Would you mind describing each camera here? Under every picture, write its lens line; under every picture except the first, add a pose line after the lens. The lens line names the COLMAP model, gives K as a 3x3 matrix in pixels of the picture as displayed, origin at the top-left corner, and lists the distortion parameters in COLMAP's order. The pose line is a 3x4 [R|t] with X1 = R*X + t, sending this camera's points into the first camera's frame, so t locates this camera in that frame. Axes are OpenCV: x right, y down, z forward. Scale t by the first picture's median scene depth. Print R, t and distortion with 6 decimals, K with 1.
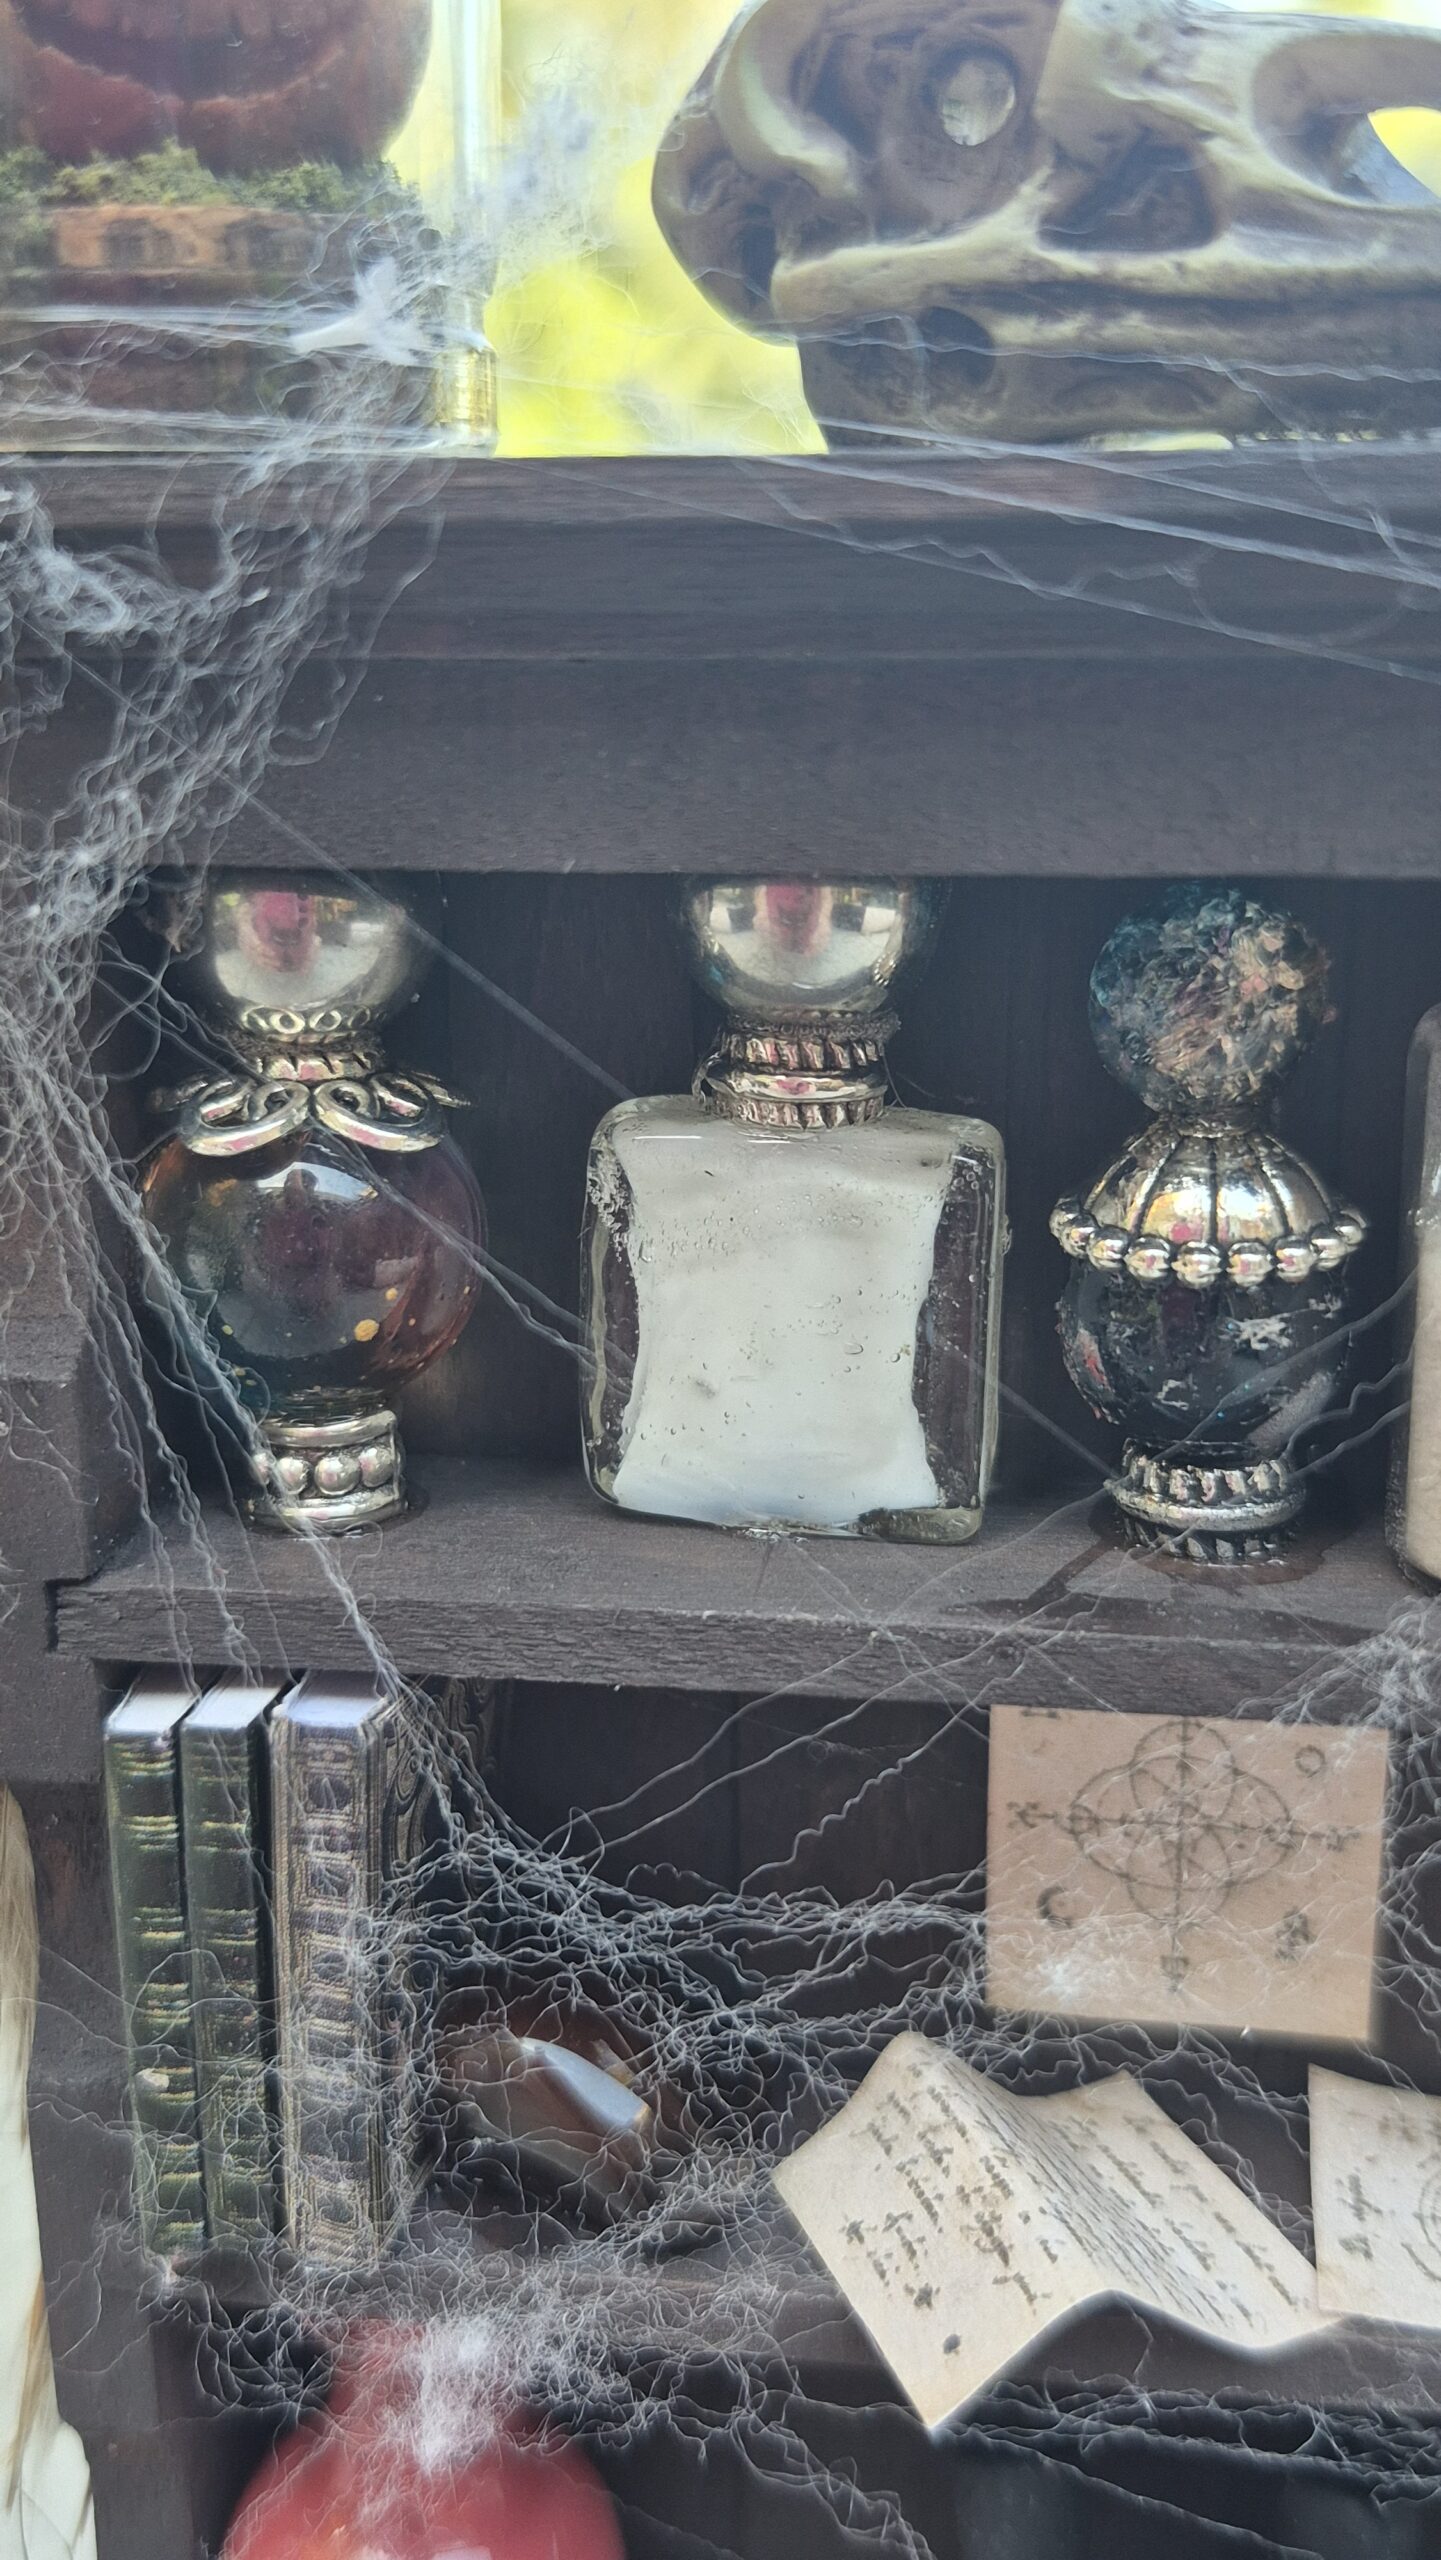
lens RADIAL K [[2568.7, 0, 720.5], [0, 2568.7, 1280.0], [0, 0, 1]] dist [0.097546, -0.310336]
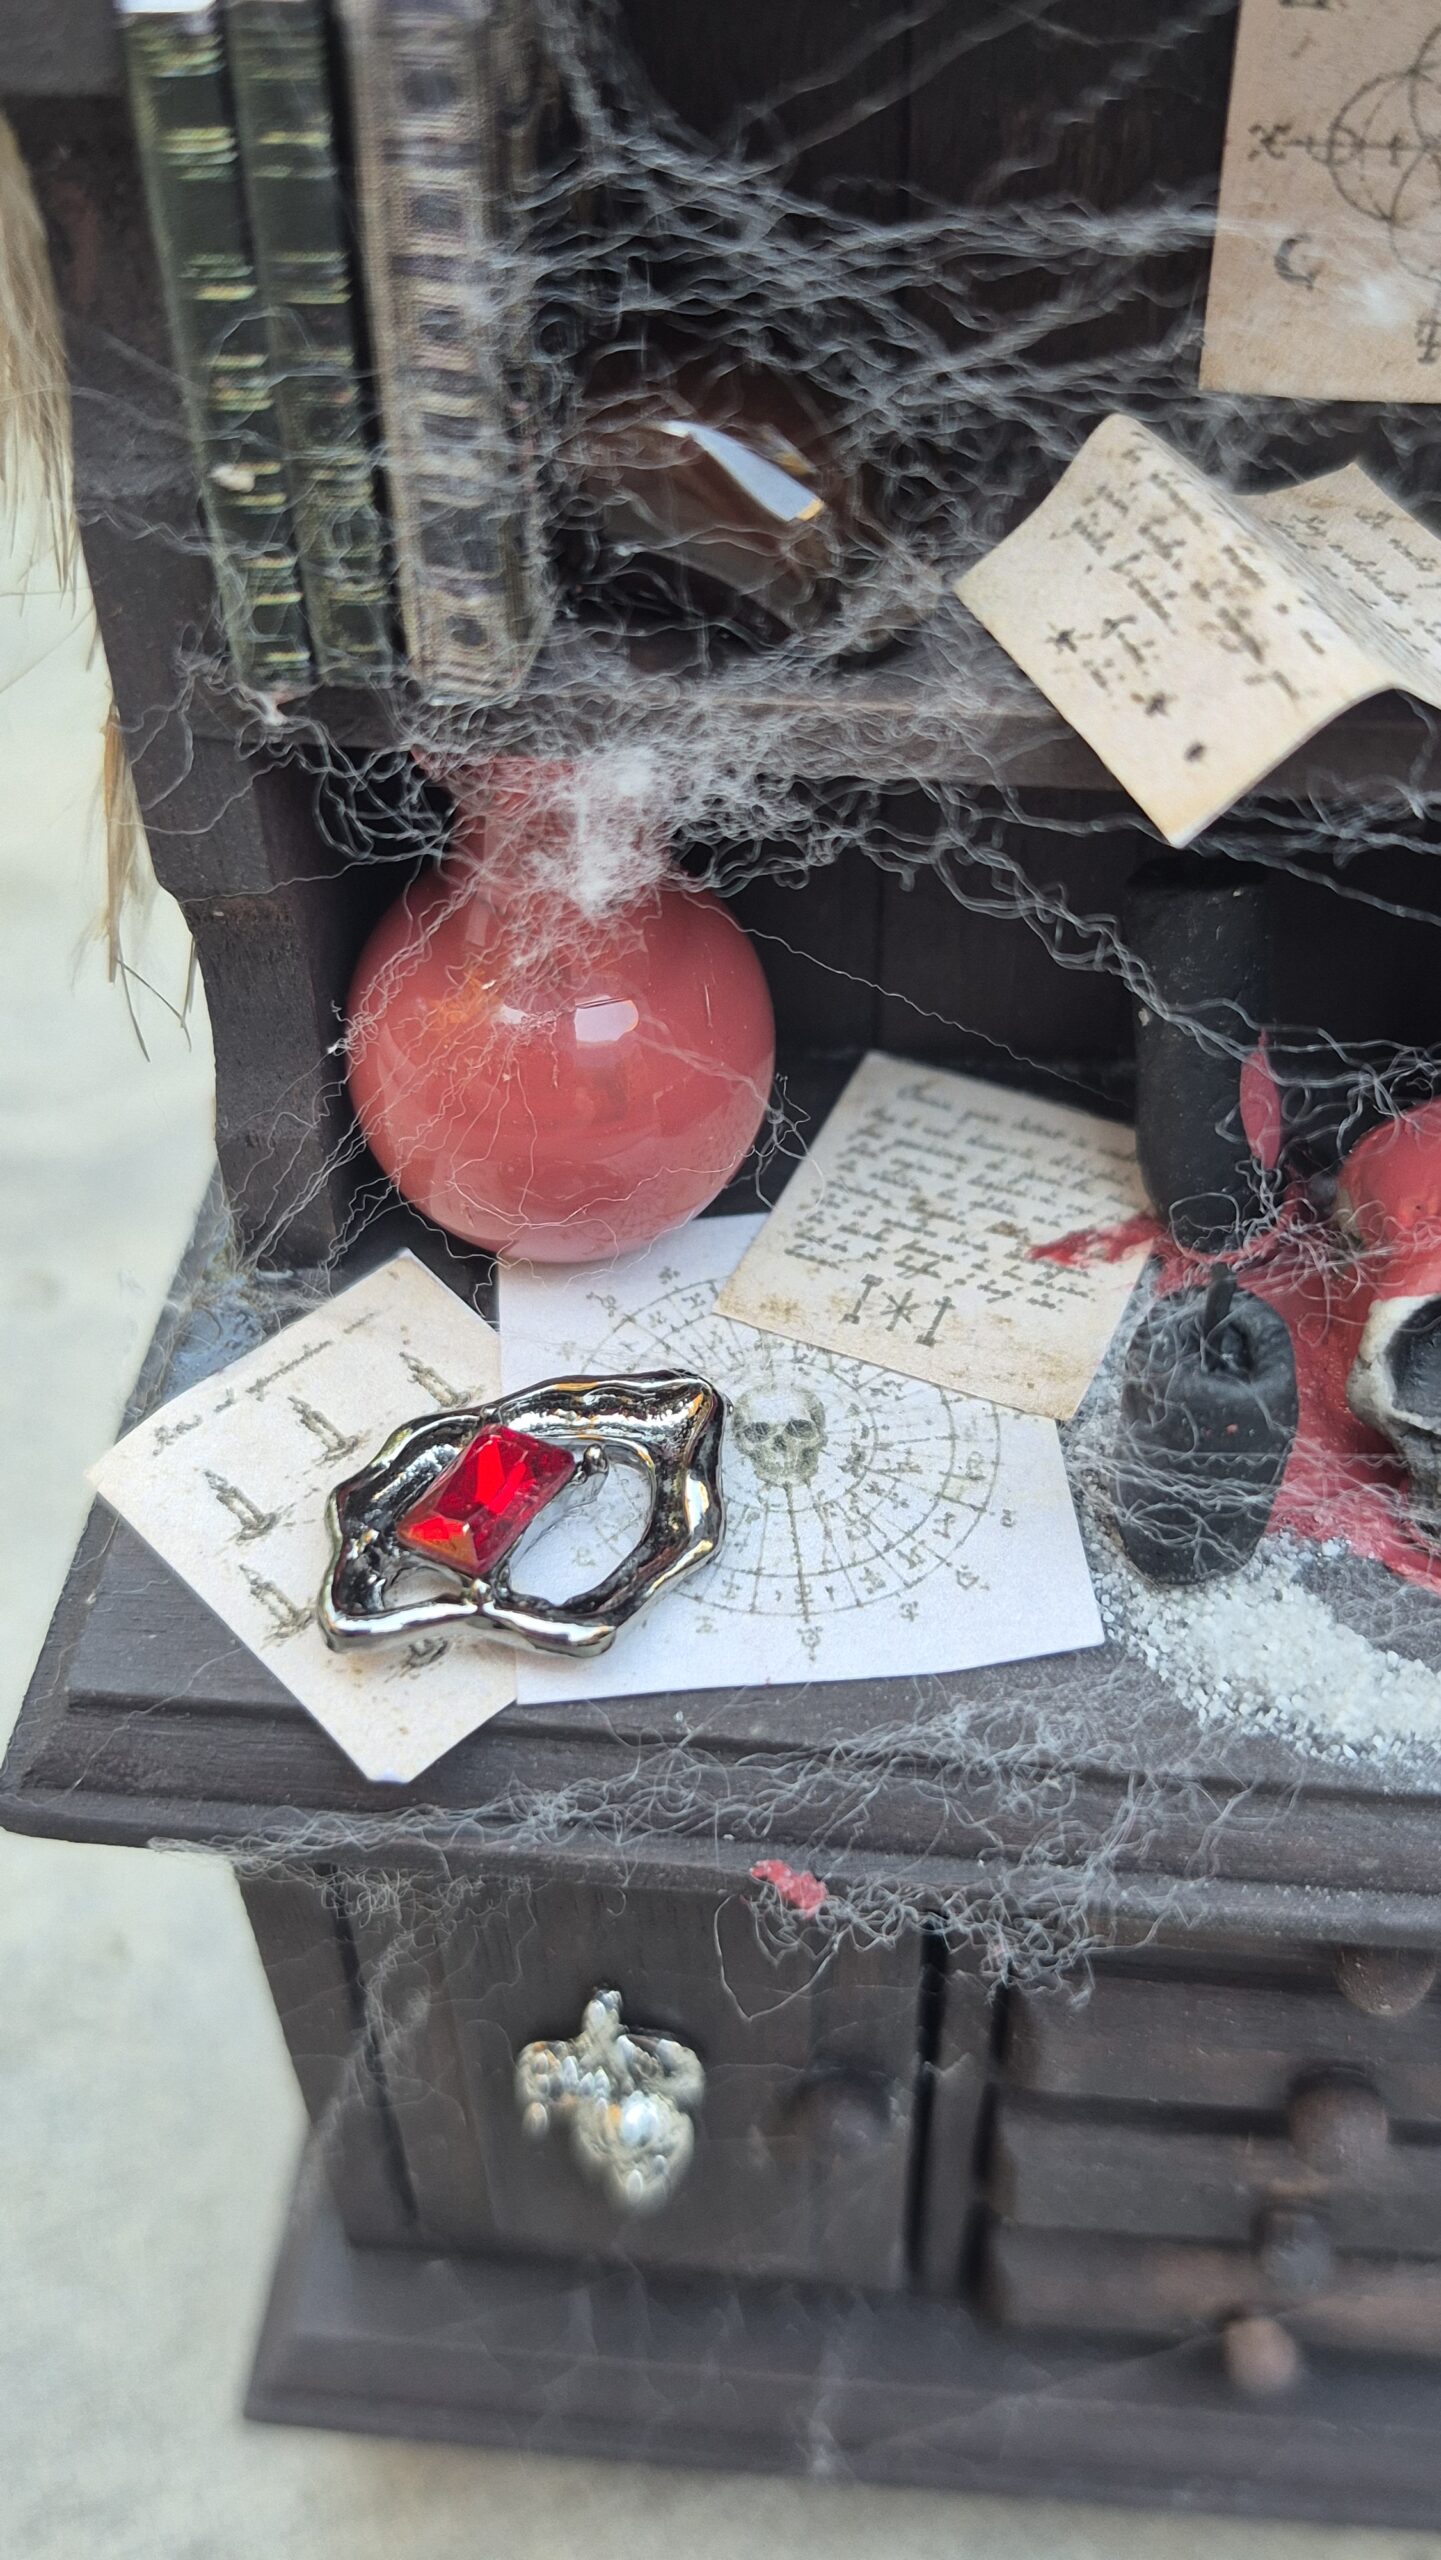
lens RADIAL K [[2543.8, 0, 731.7], [0, 2543.8, 1228.6], [0, 0, 1]] dist [0.078625, -0.341081]
pose [[0.998618, -0.040151, 0.033908, -0.099257], [0.018025, 0.867758, 0.496660, 0.117286], [-0.049365, -0.495362, 0.867283, 0.176573]]
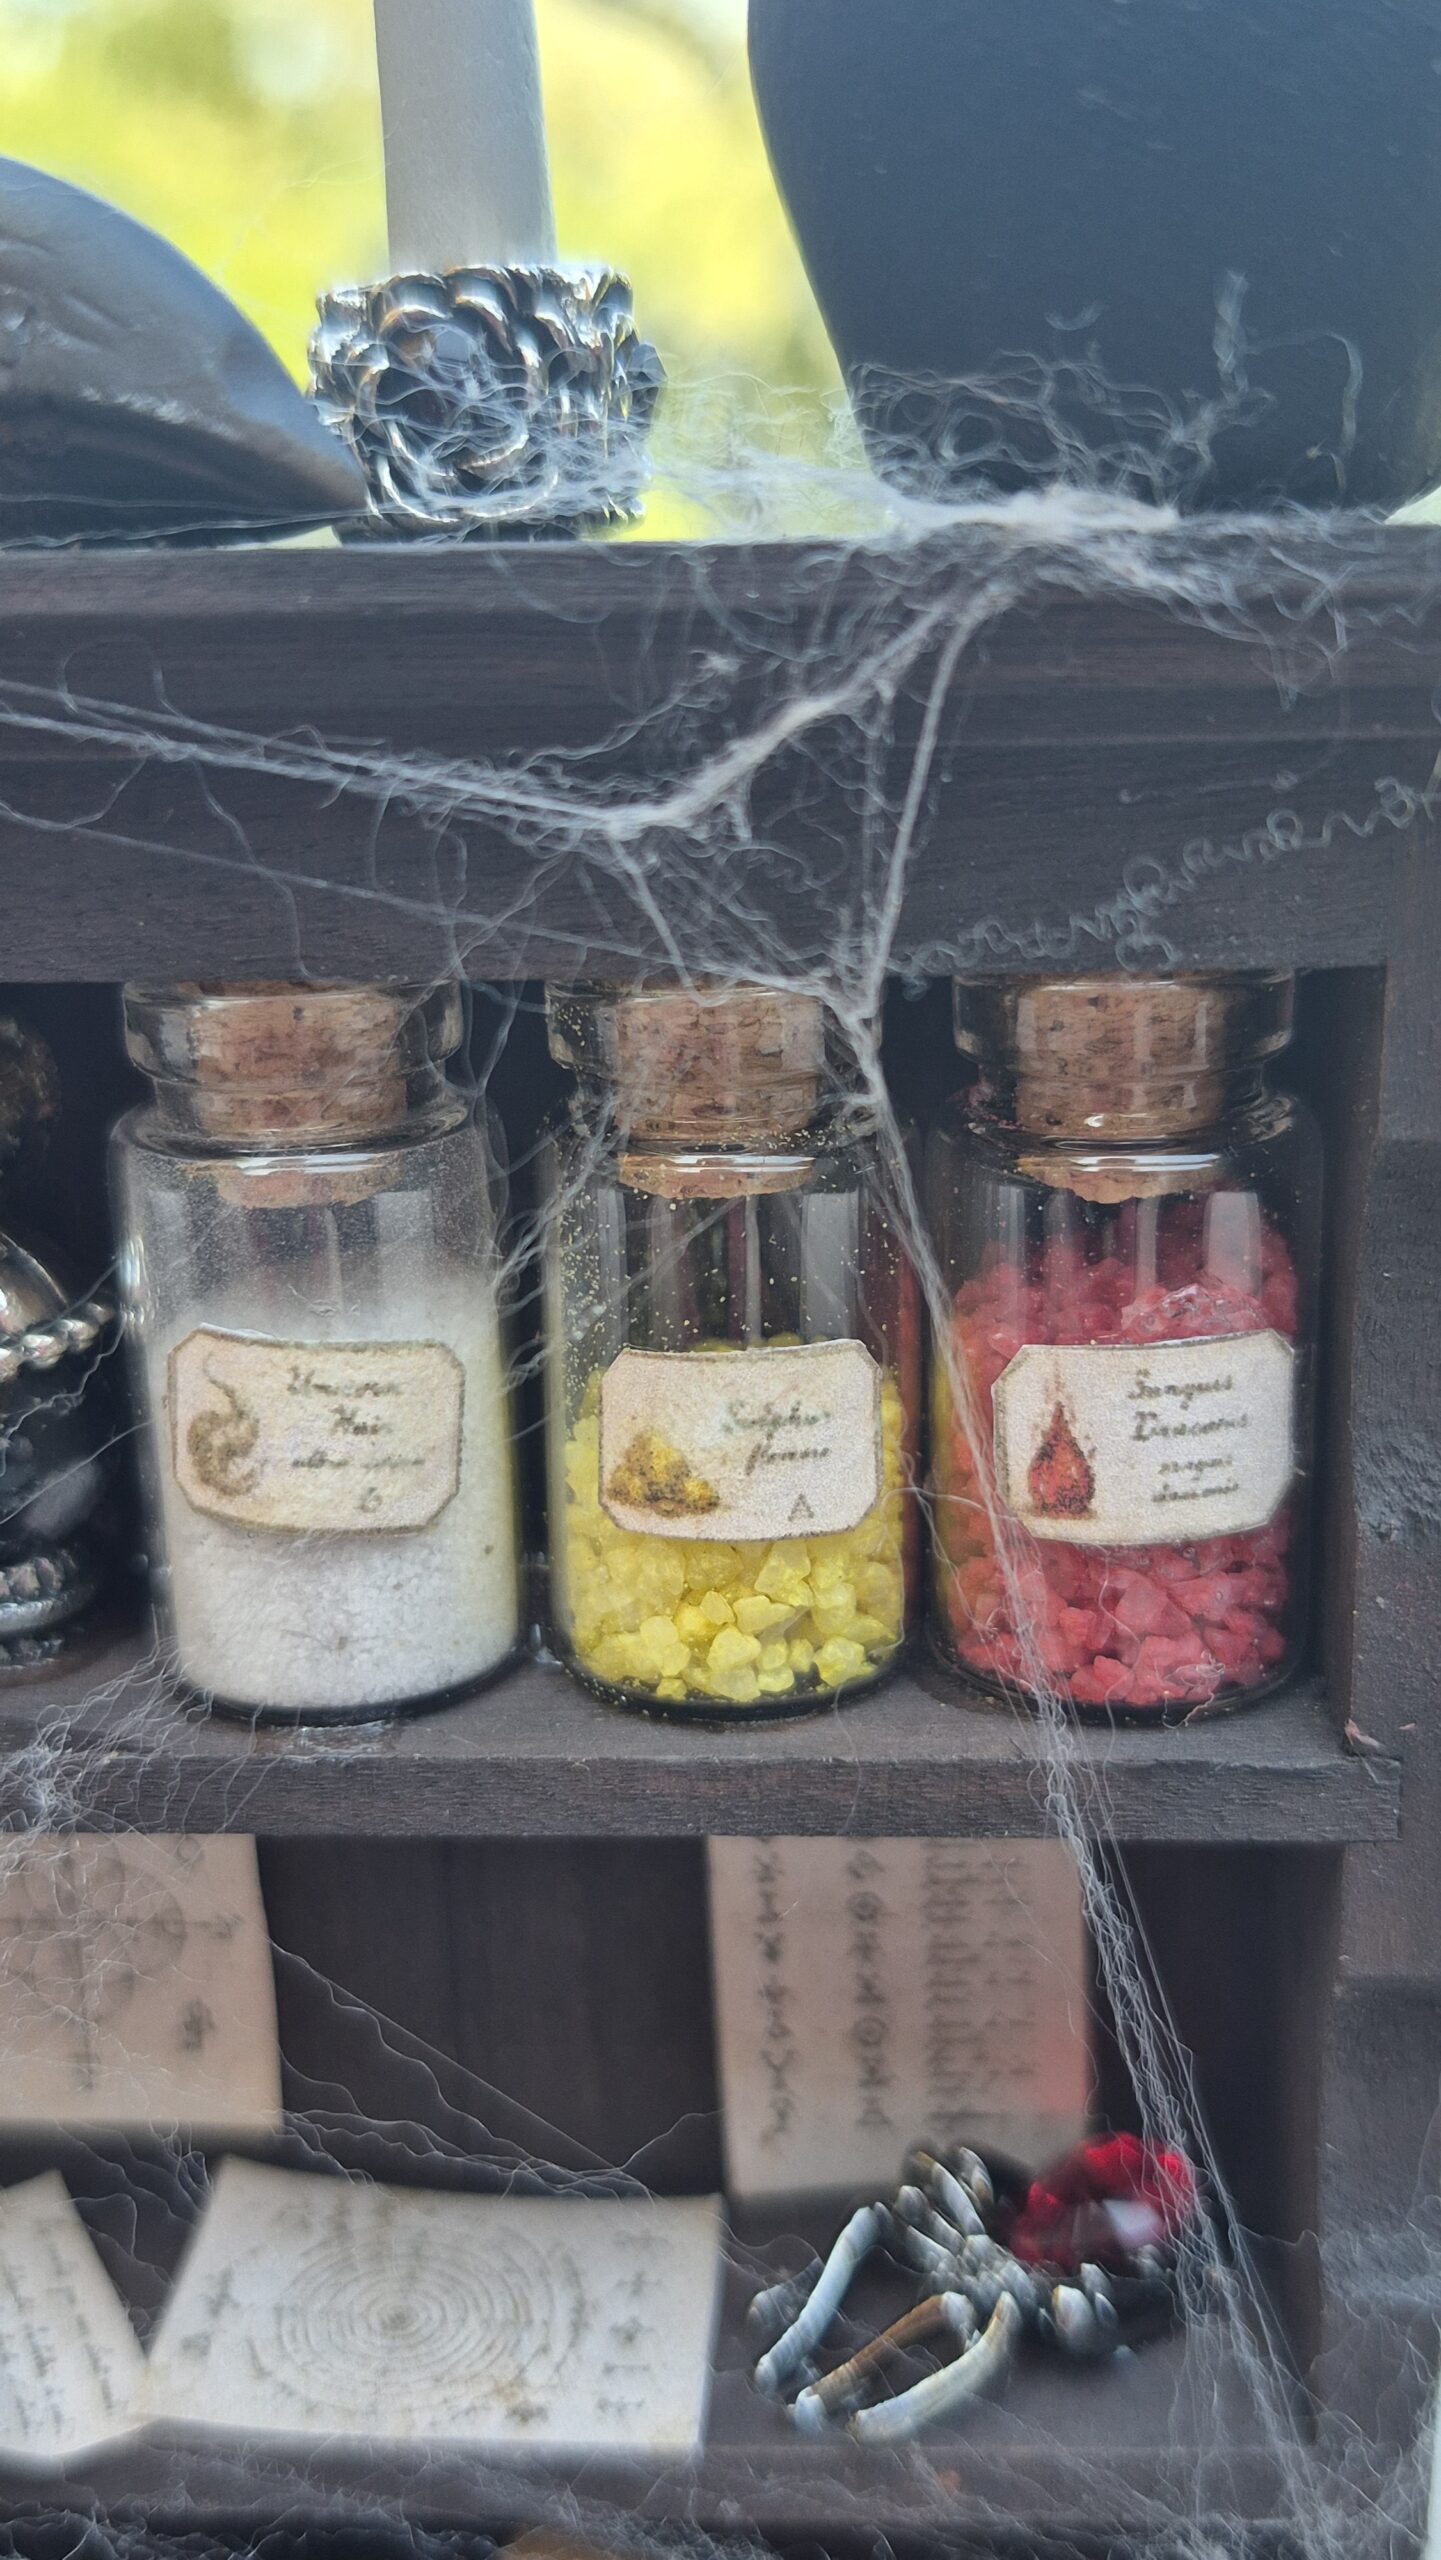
lens RADIAL K [[2543.8, 0, 731.7], [0, 2543.8, 1228.6], [0, 0, 1]] dist [0.078625, -0.341081]
pose [[0.994959, -0.039910, 0.092002, 0.386641], [0.041618, 0.998994, -0.016722, -0.028200], [-0.091242, 0.020467, 0.995618, 0.006534]]
